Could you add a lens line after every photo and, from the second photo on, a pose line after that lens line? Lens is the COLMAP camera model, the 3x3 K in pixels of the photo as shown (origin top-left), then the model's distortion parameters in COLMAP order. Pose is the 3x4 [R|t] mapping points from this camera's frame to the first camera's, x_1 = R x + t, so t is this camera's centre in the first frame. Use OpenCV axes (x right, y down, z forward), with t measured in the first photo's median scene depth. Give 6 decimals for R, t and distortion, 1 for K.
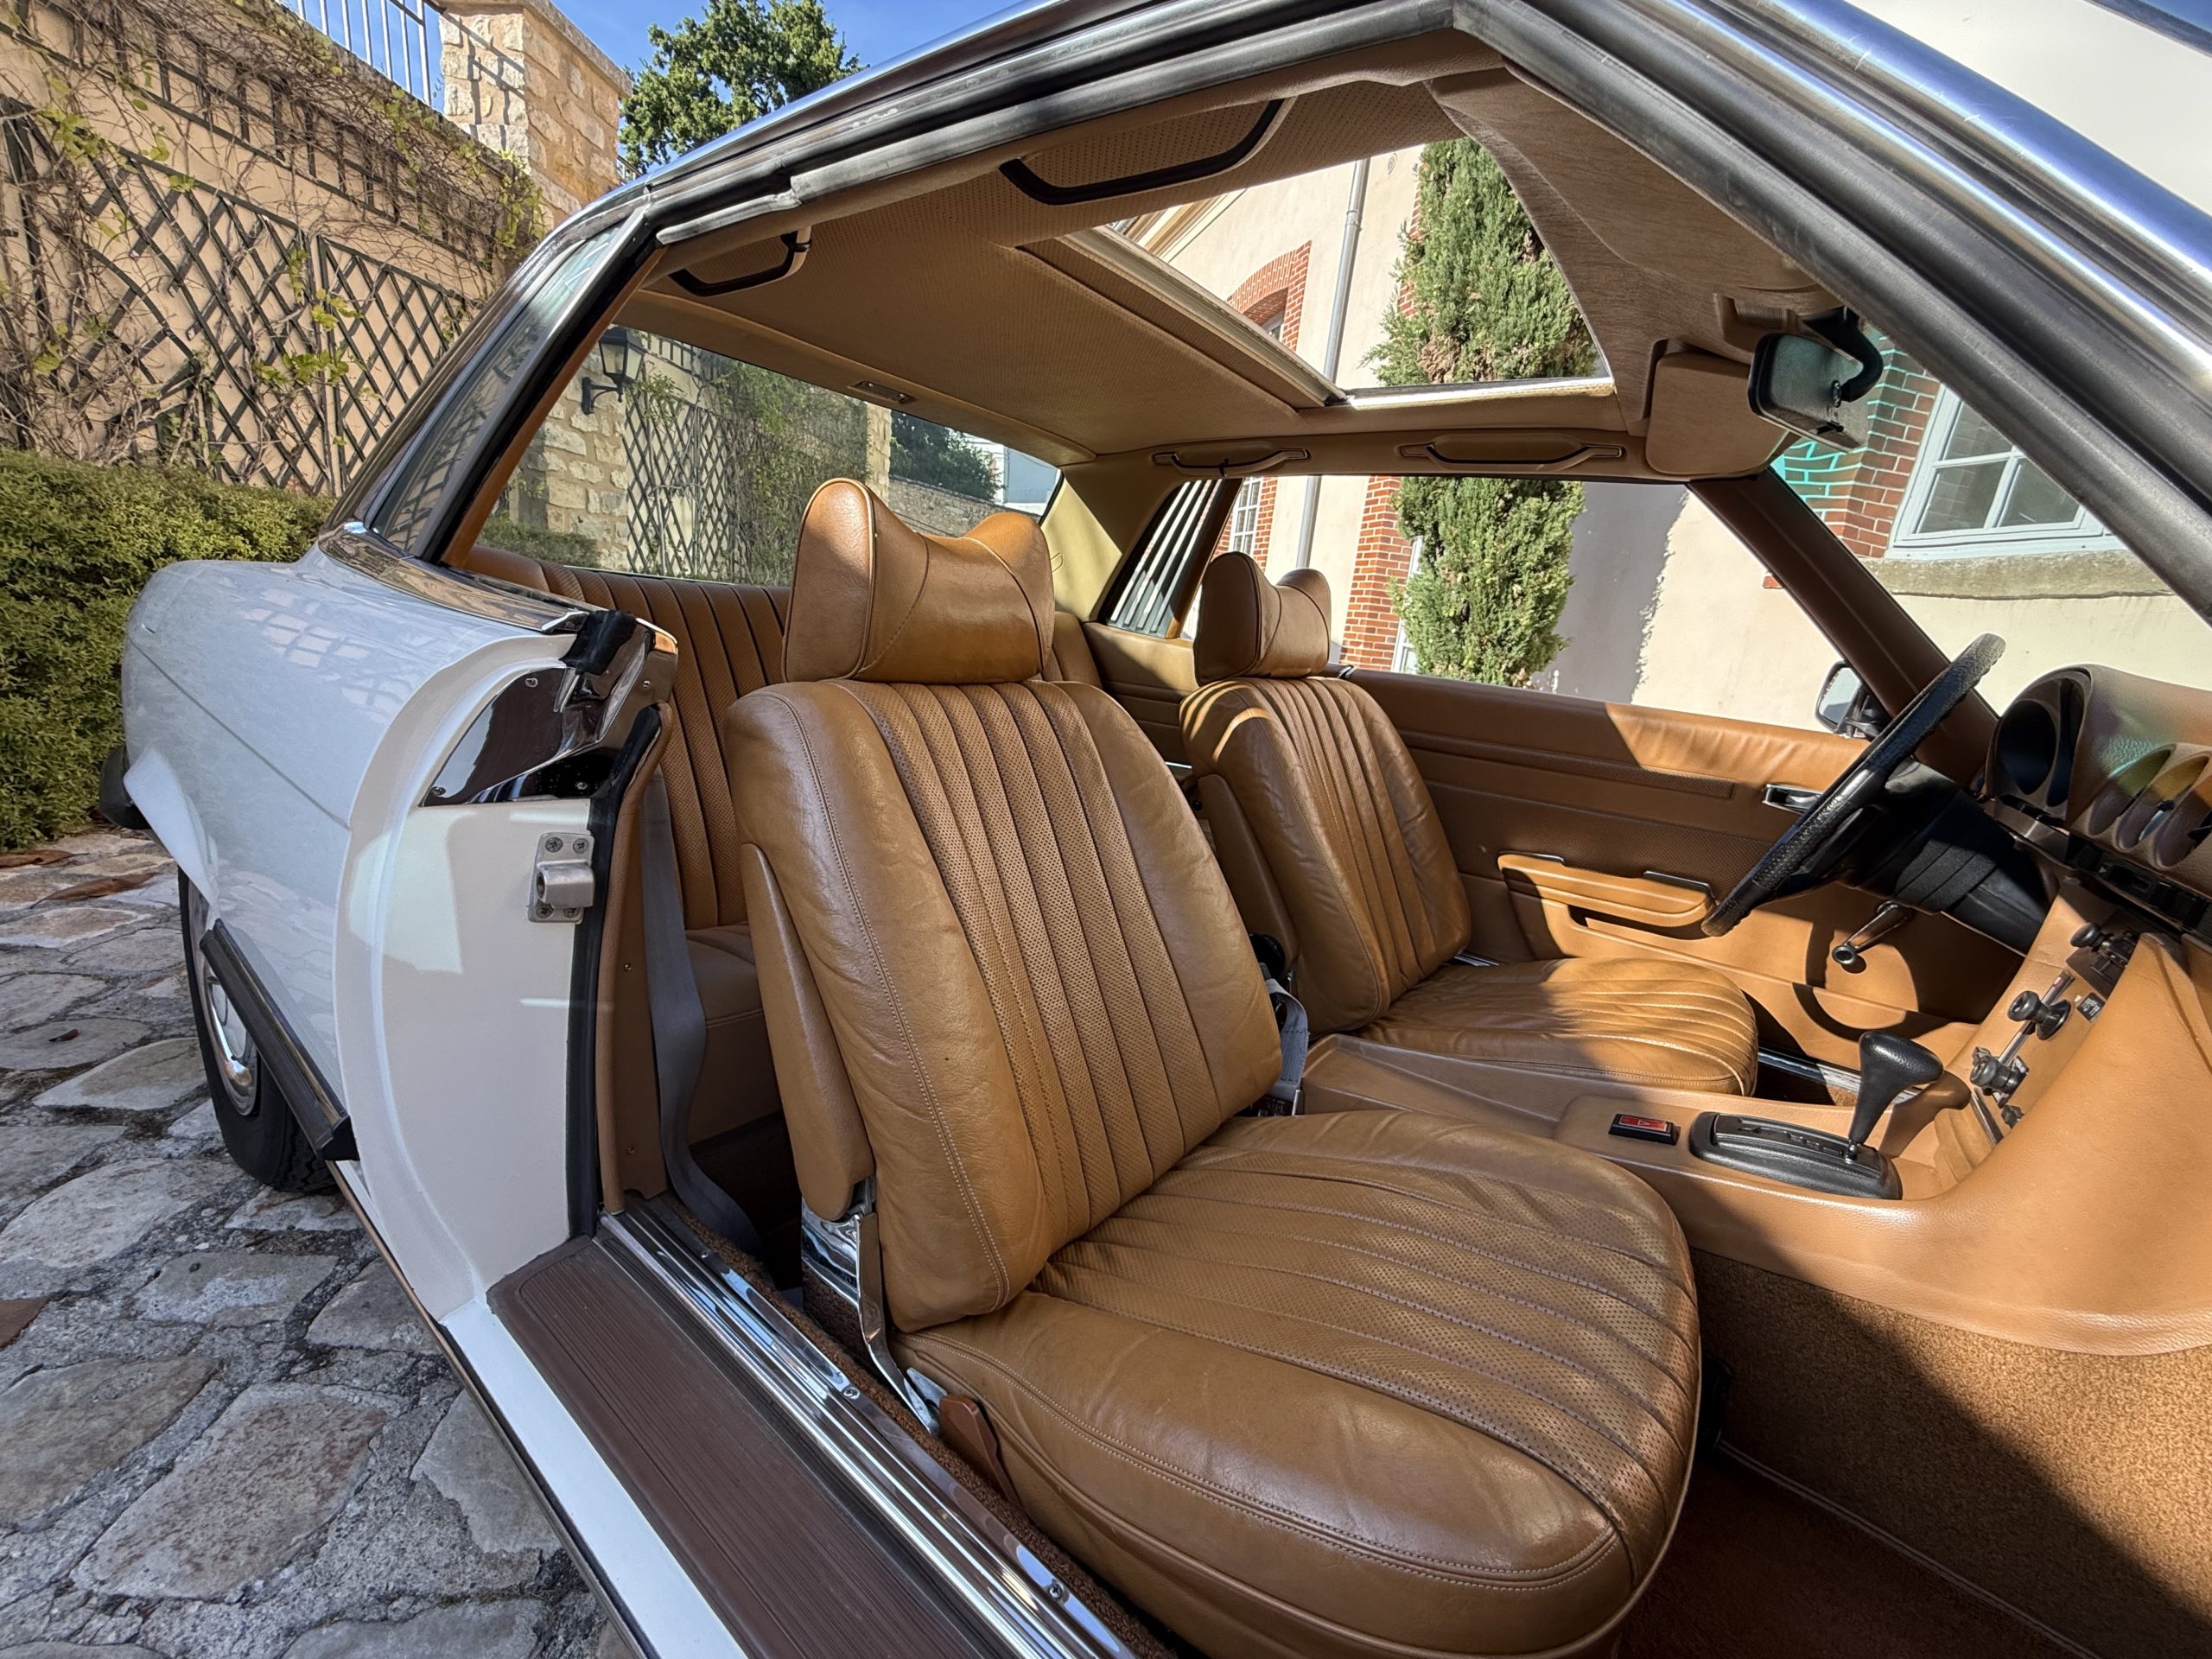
lens RADIAL K [[888.0, 0, 1097.1], [0, 888.0, 829.2], [0, 0, 1]] dist [0.001699, -0.000256]
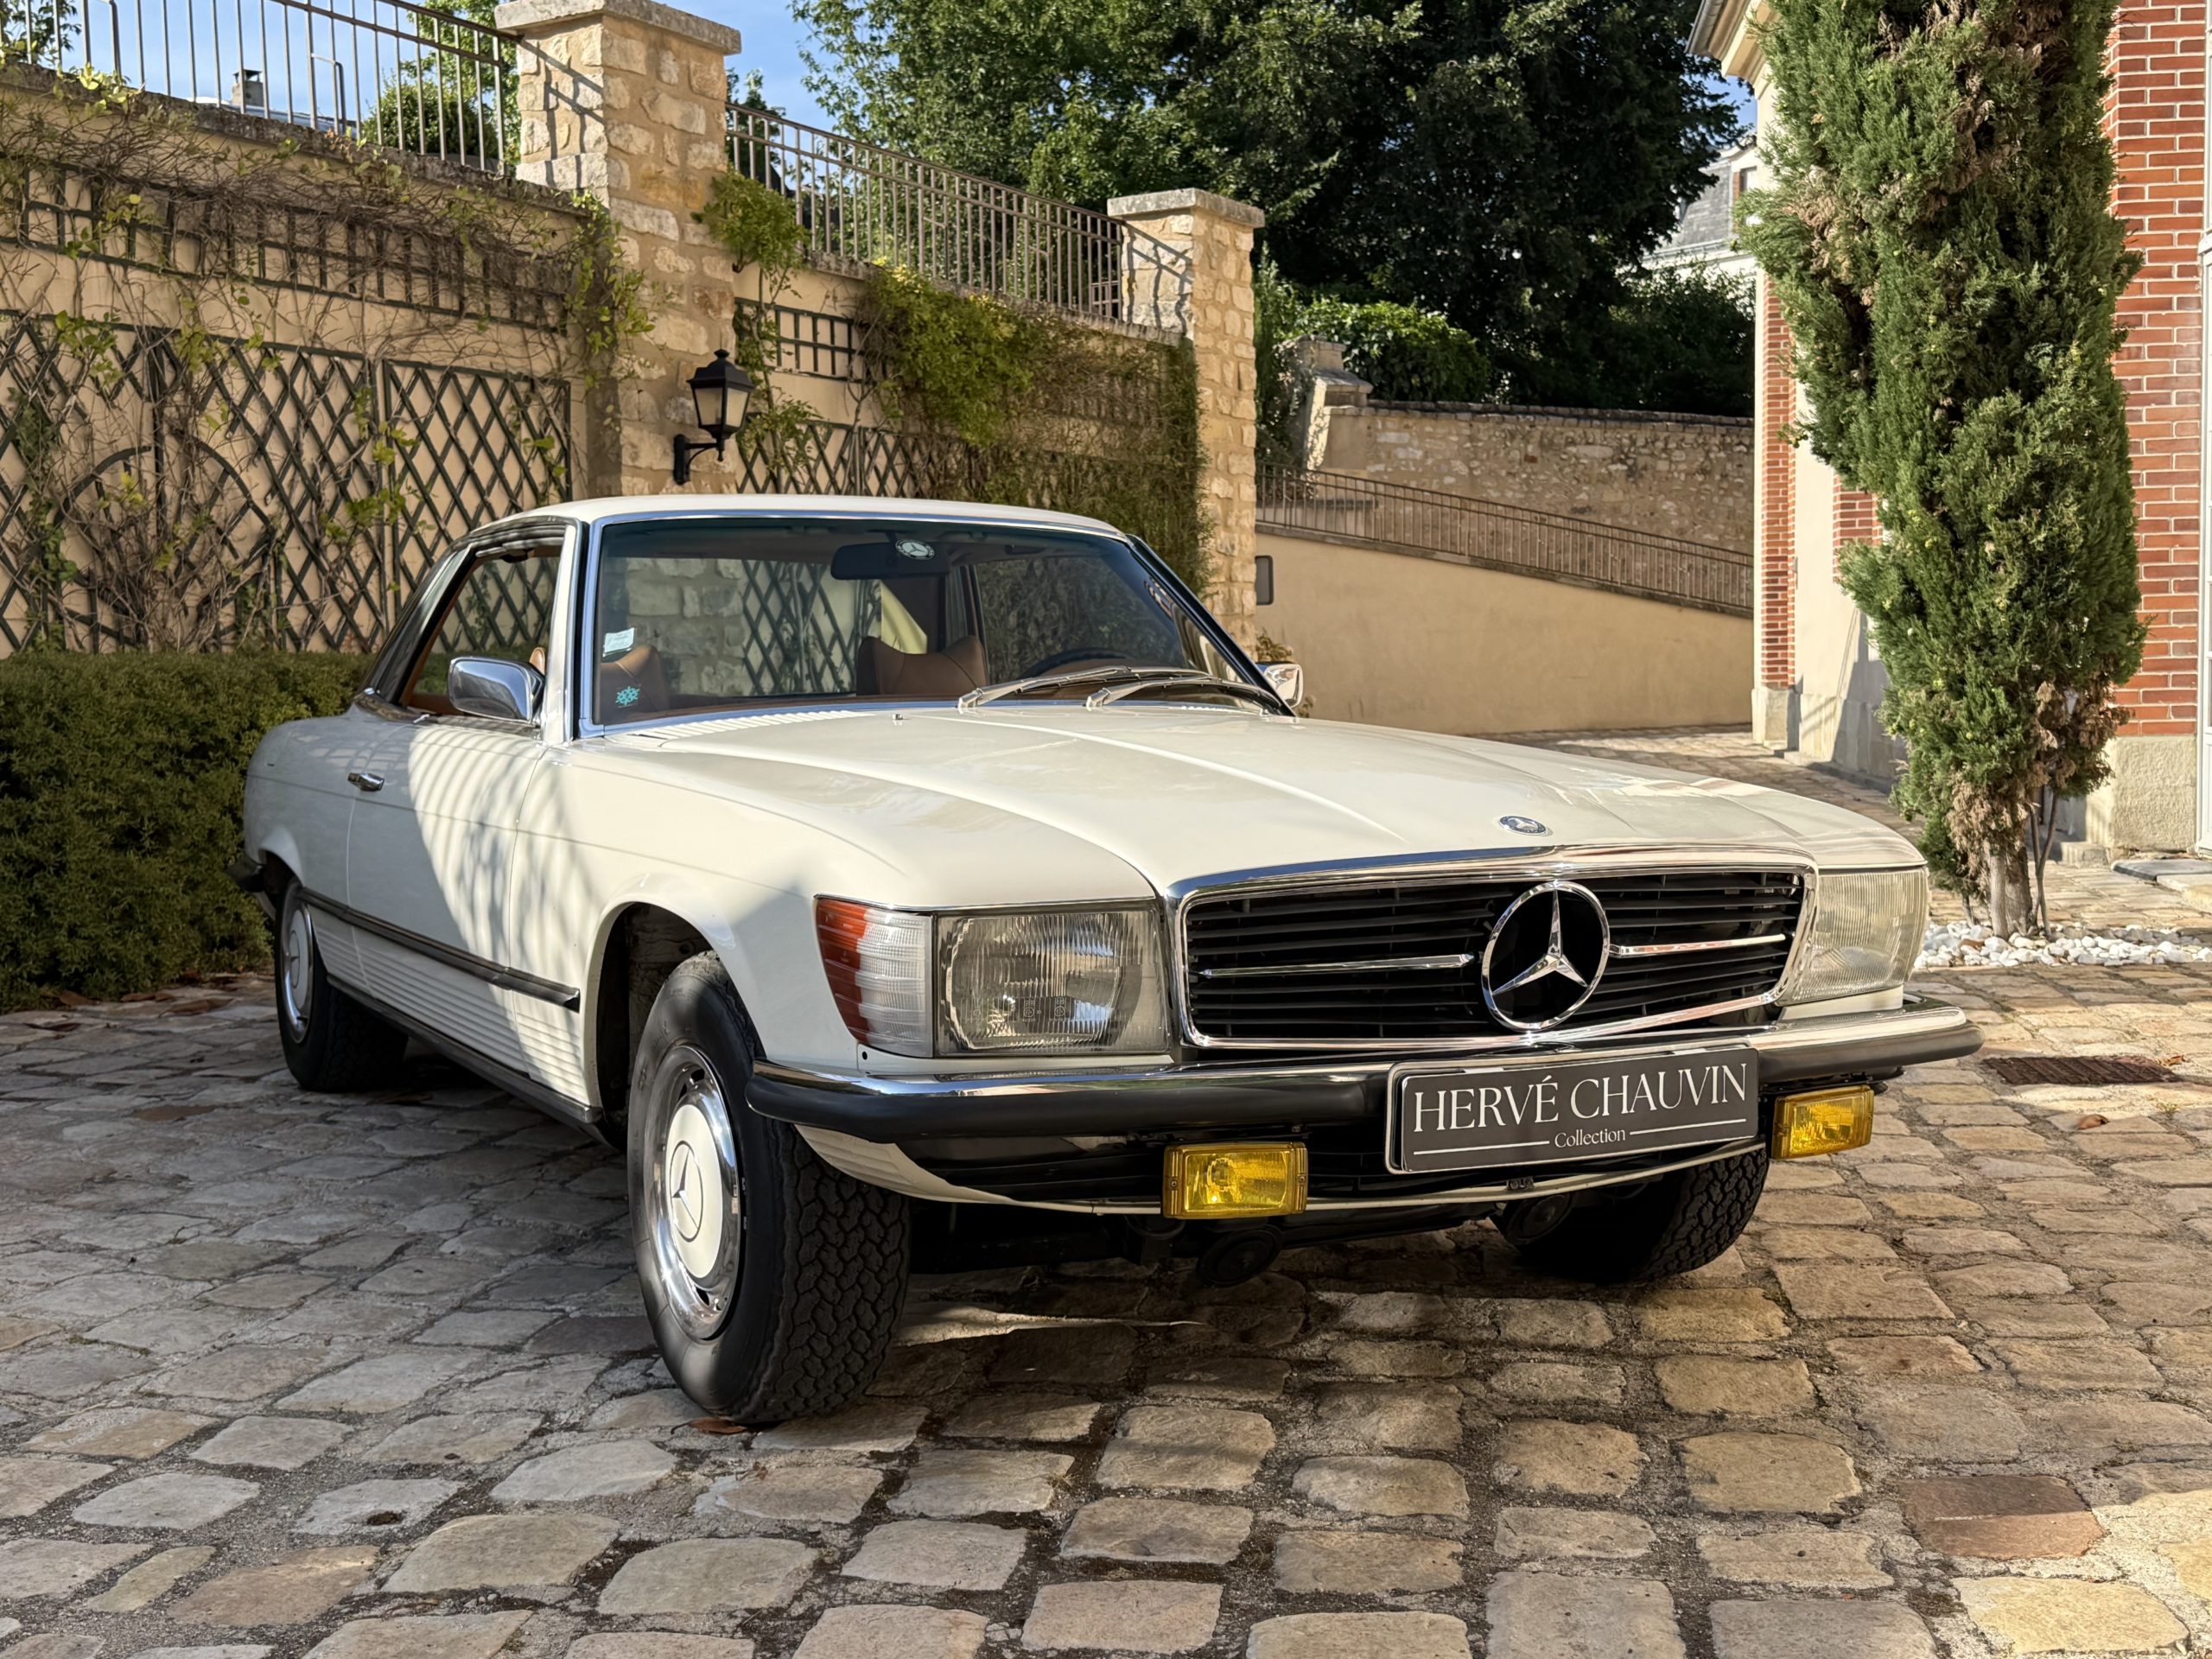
lens RADIAL K [[2490.2, 0, 1099.6], [0, 2490.2, 833.7], [0, 0, 1]] dist [0.218830, -0.524328]
pose [[0.903852, -0.089520, -0.418374, 0.736236], [0.008776, 0.981539, -0.191063, 0.262302], [0.427755, 0.169021, 0.887952, -0.805073]]
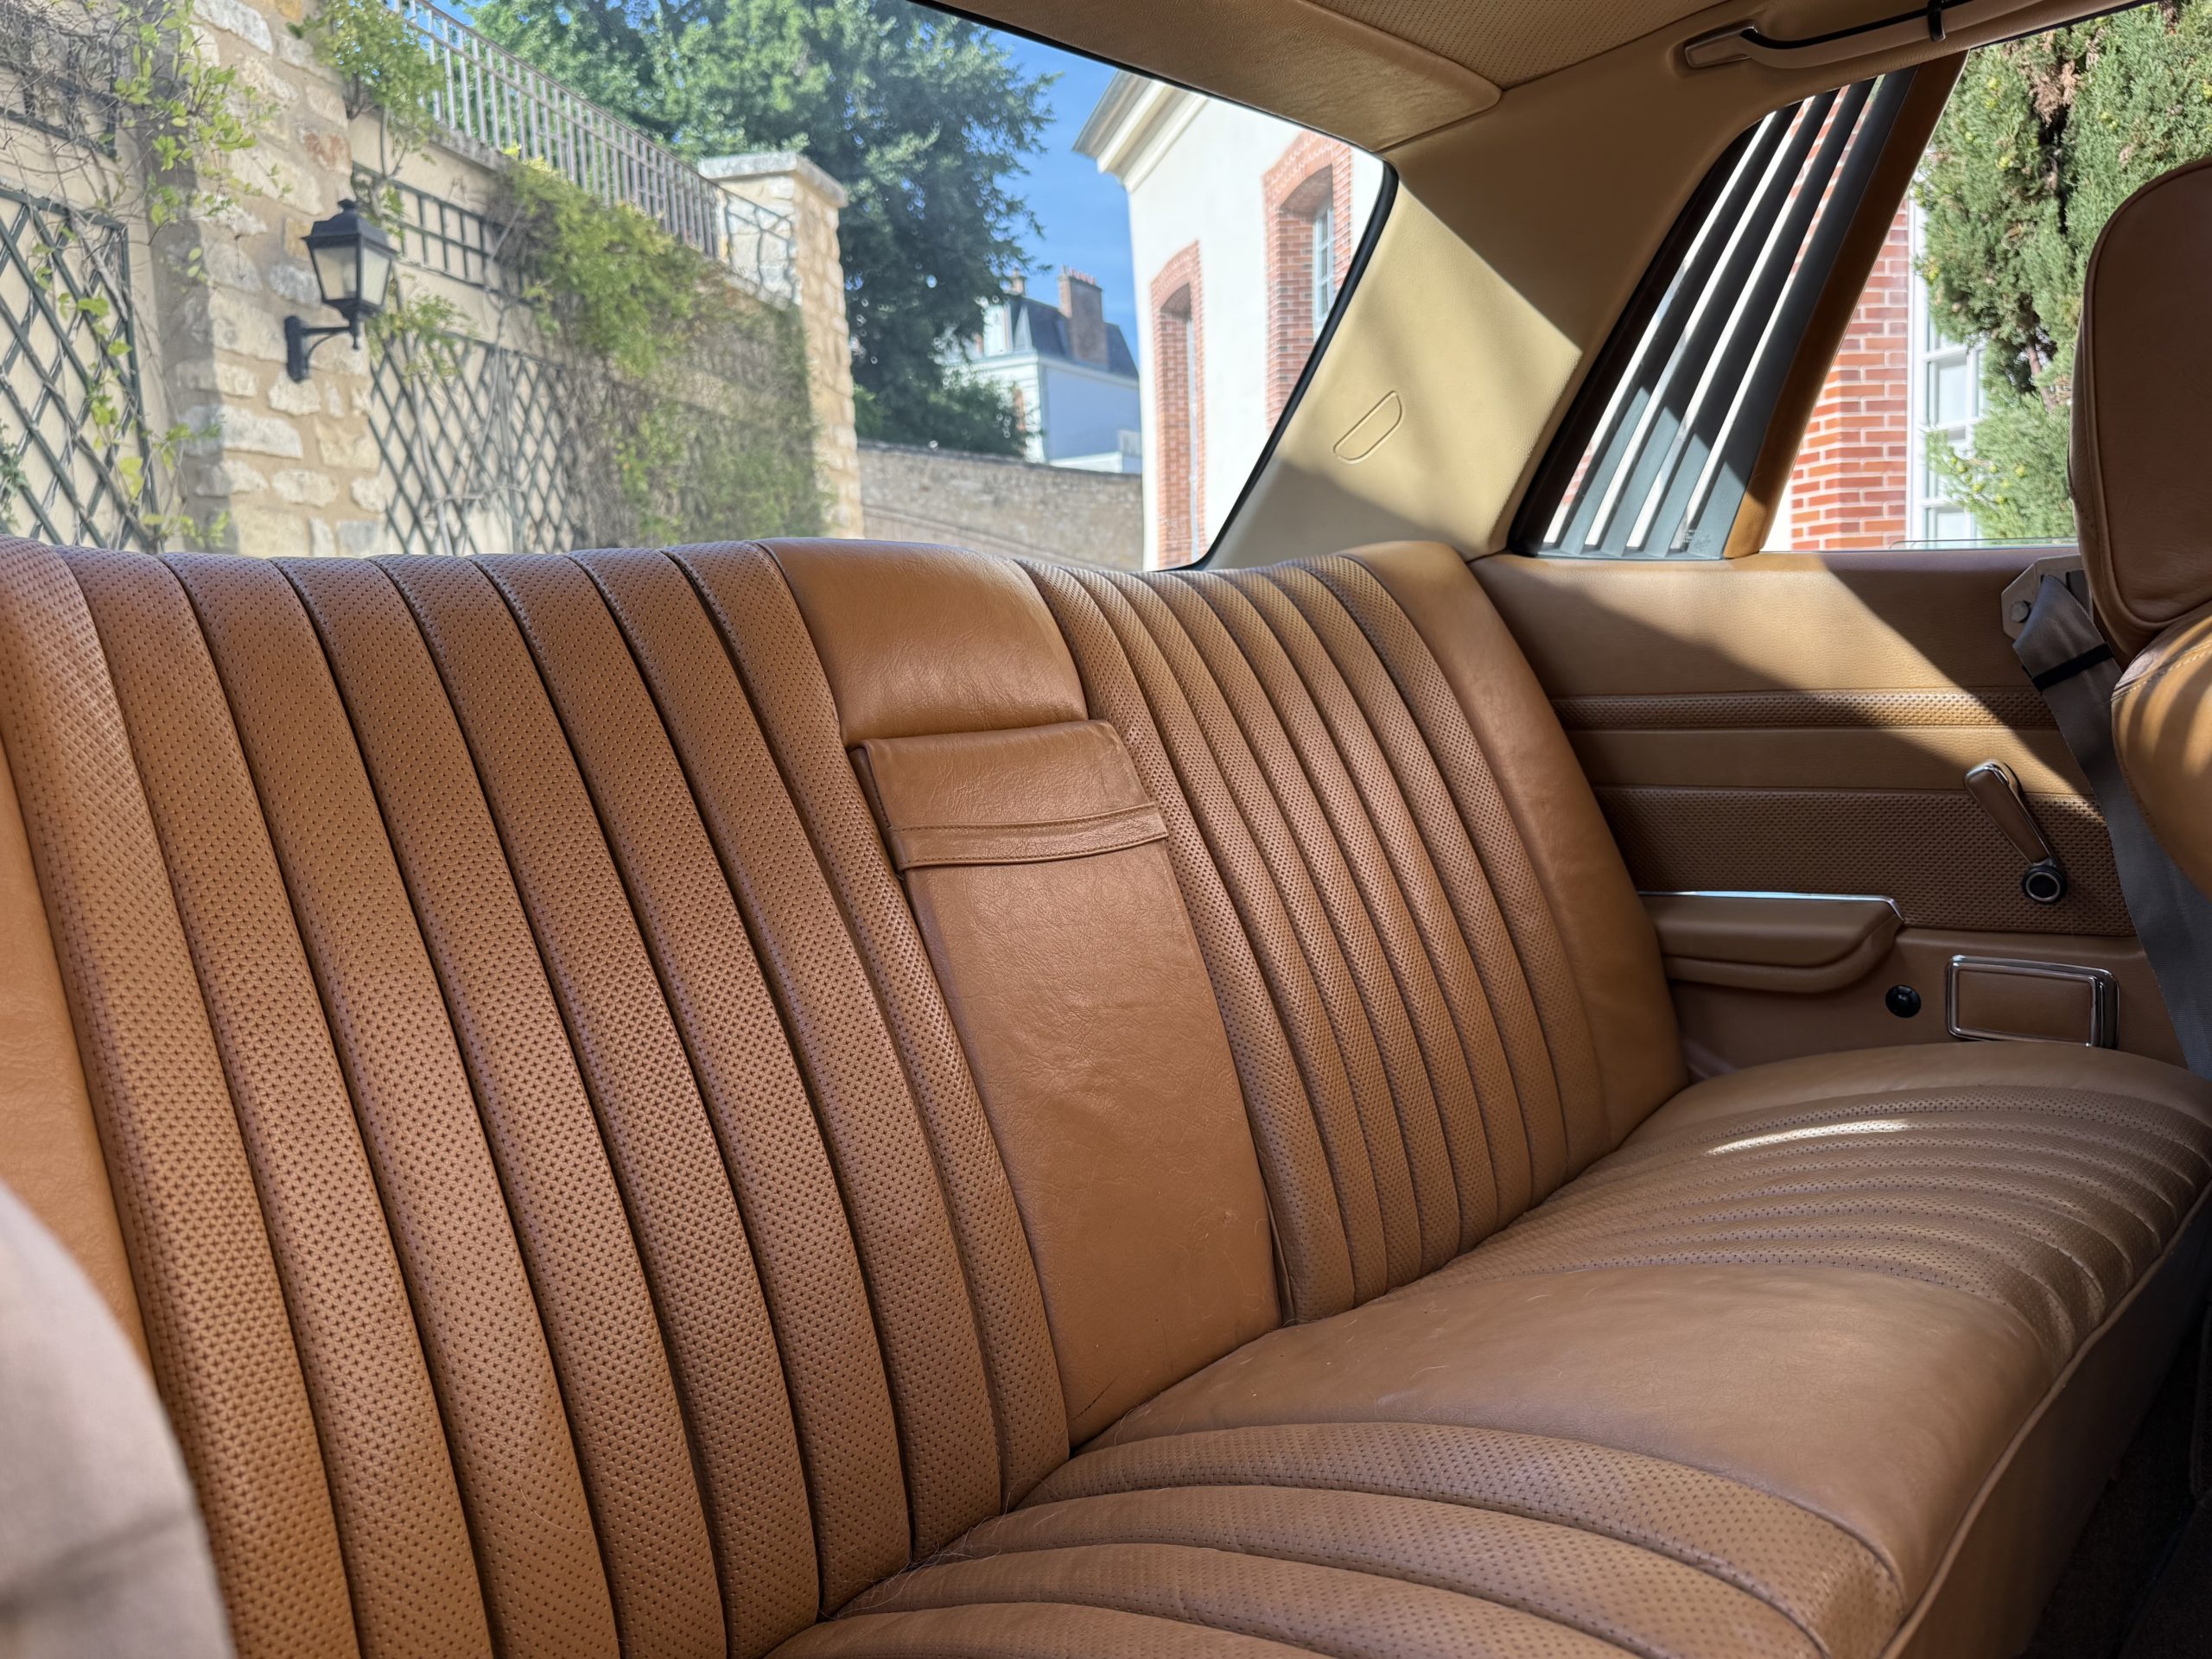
lens RADIAL K [[1664.5, 0, 1106.0], [0, 1664.5, 829.5], [0, 0, 1]] dist [0.005994, -0.029817]
pose [[0.984654, -0.145948, -0.095685, -0.064261], [0.132636, 0.982174, -0.133198, -0.016285], [0.113419, 0.118463, 0.986460, 0.152898]]
